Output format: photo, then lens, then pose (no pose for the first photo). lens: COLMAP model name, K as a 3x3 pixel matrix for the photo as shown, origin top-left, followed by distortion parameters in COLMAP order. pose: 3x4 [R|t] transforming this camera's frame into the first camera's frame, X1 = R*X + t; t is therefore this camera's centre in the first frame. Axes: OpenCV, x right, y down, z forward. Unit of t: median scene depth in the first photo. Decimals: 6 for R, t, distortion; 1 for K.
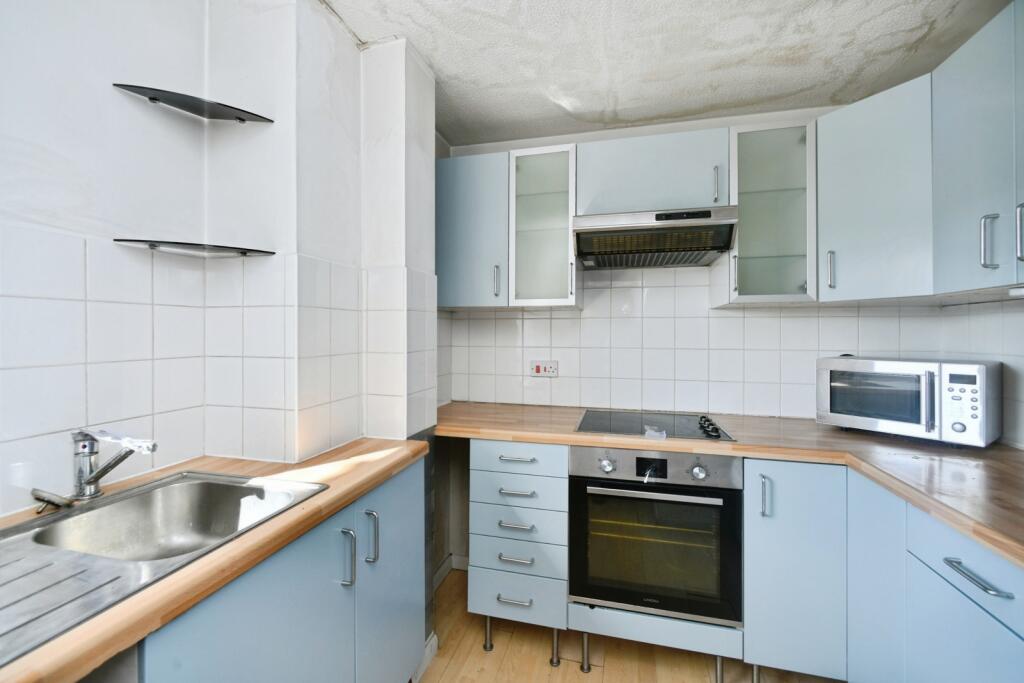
lens RADIAL K [[445.5, 0, 497.8], [0, 445.5, 330.7], [0, 0, 1]] dist [-0.000178, -0.000835]
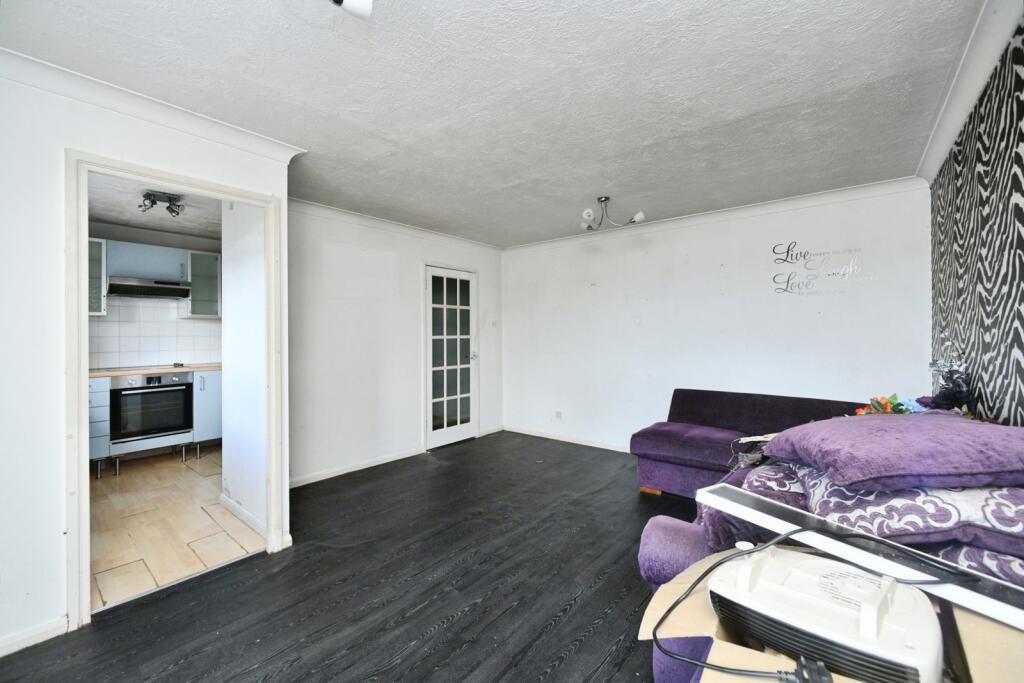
lens RADIAL K [[414.1, 0, 513.8], [0, 414.1, 337.6], [0, 0, 1]] dist [-0.000004, -0.000315]
pose [[0.409099, -0.004418, 0.912479, -0.966757], [0.002716, 0.999990, 0.003623, 0.055779], [-0.912486, 0.000996, 0.409107, -1.839450]]
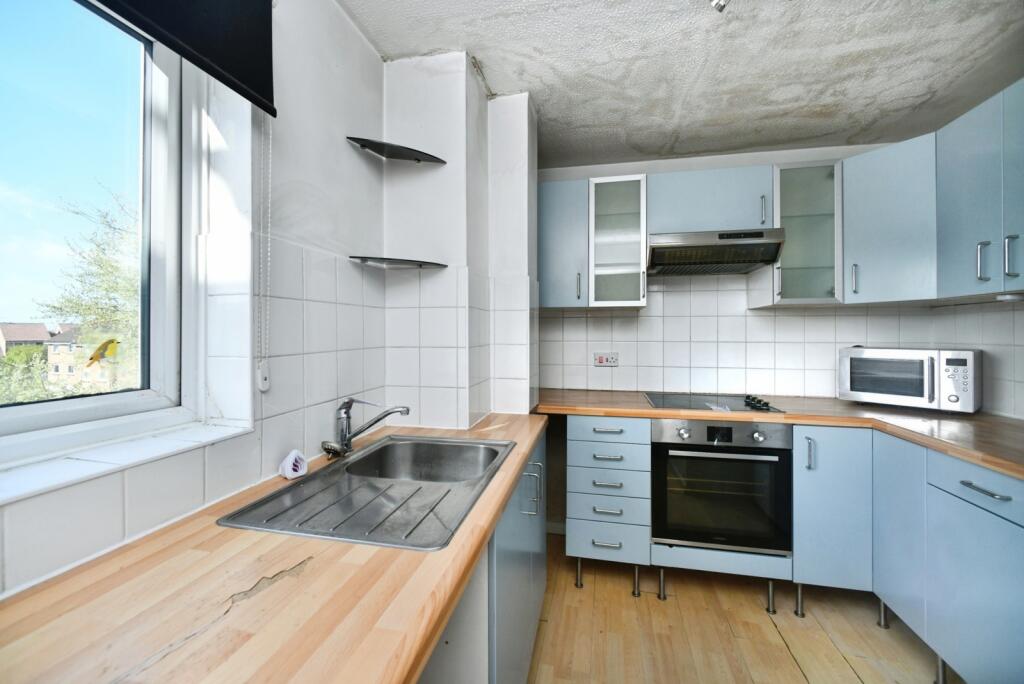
lens RADIAL K [[430.9, 0, 503.4], [0, 430.9, 330.9], [0, 0, 1]] dist [0.000446, -0.000744]
pose [[0.998967, -0.002419, 0.045376, -0.314938], [0.002246, 0.999990, 0.003855, 0.006289], [-0.045385, -0.003749, 0.998963, -0.192724]]
